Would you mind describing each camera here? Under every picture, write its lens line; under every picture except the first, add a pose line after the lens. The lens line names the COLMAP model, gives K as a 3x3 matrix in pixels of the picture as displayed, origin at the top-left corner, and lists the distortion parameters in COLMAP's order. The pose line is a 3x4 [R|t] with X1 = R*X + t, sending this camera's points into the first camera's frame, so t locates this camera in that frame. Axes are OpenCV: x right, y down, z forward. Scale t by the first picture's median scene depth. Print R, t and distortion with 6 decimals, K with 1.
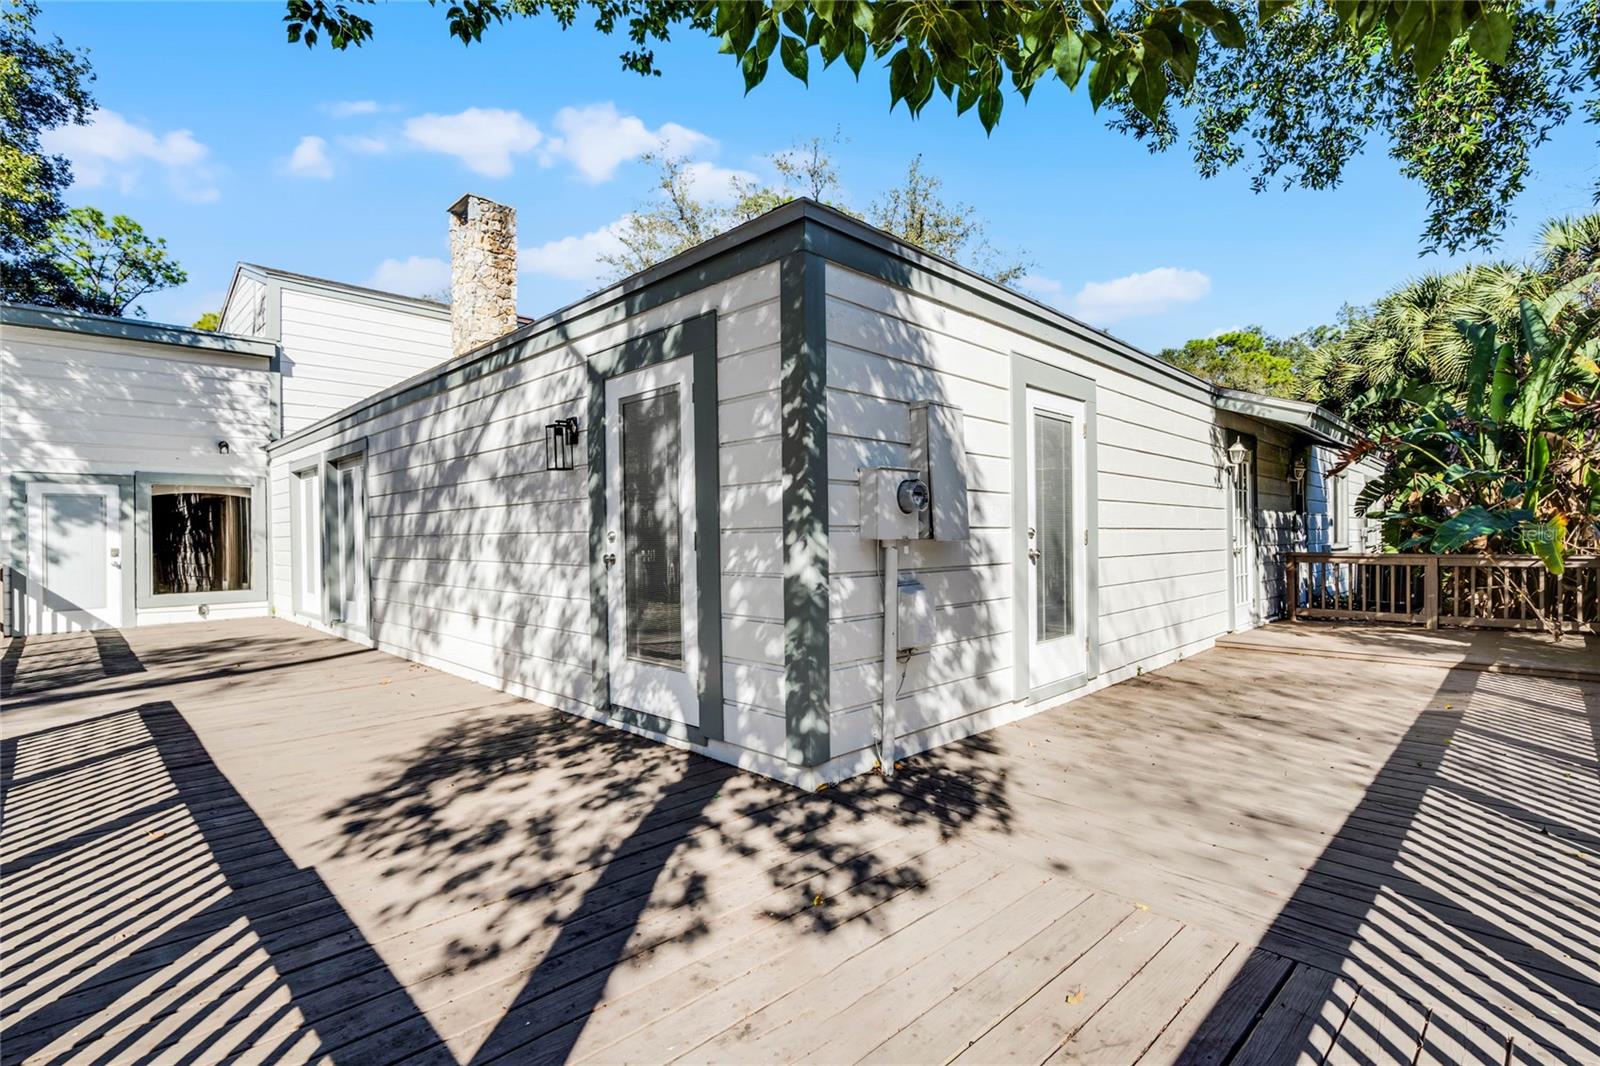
lens RADIAL K [[736.4, 0, 798.5], [0, 736.4, 530.3], [0, 0, 1]] dist [-0.003061, 0.001169]
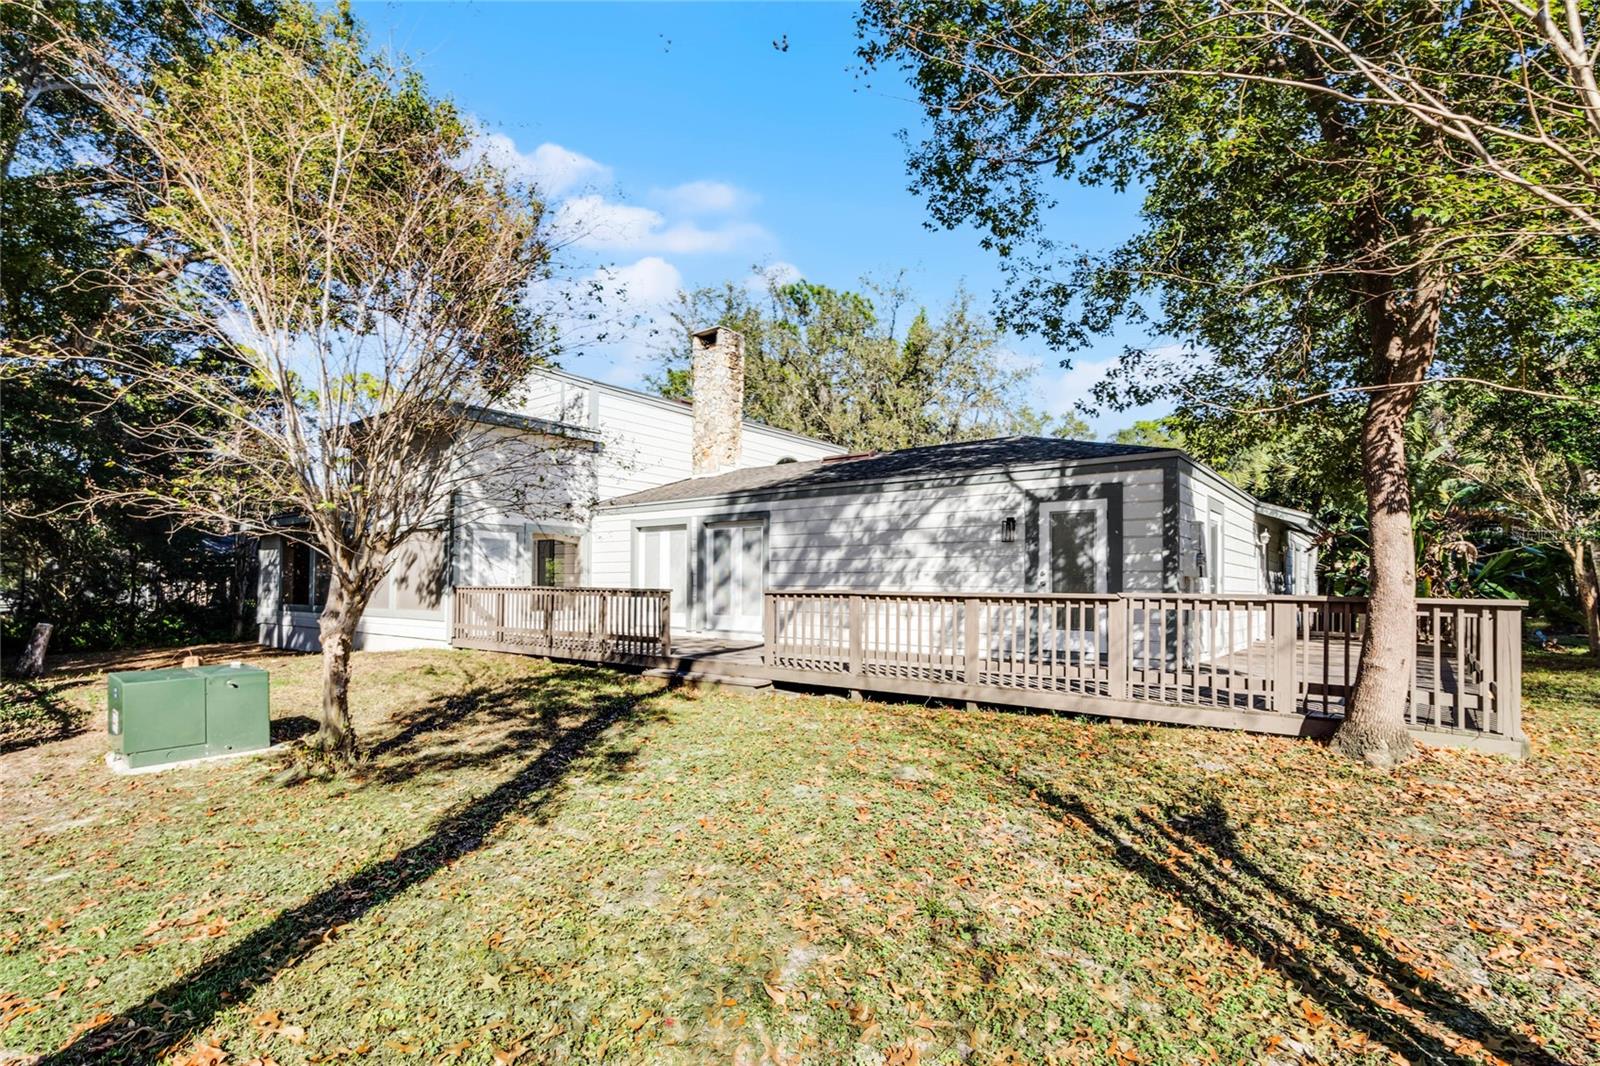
lens RADIAL K [[736.4, 0, 824.2], [0, 736.4, 580.6], [0, 0, 1]] dist [-0.003061, 0.001169]
pose [[0.993236, 0.024130, 0.113579, -1.156661], [-0.023561, 0.999702, -0.006354, 0.060977], [-0.113699, 0.003635, 0.993509, -1.125079]]
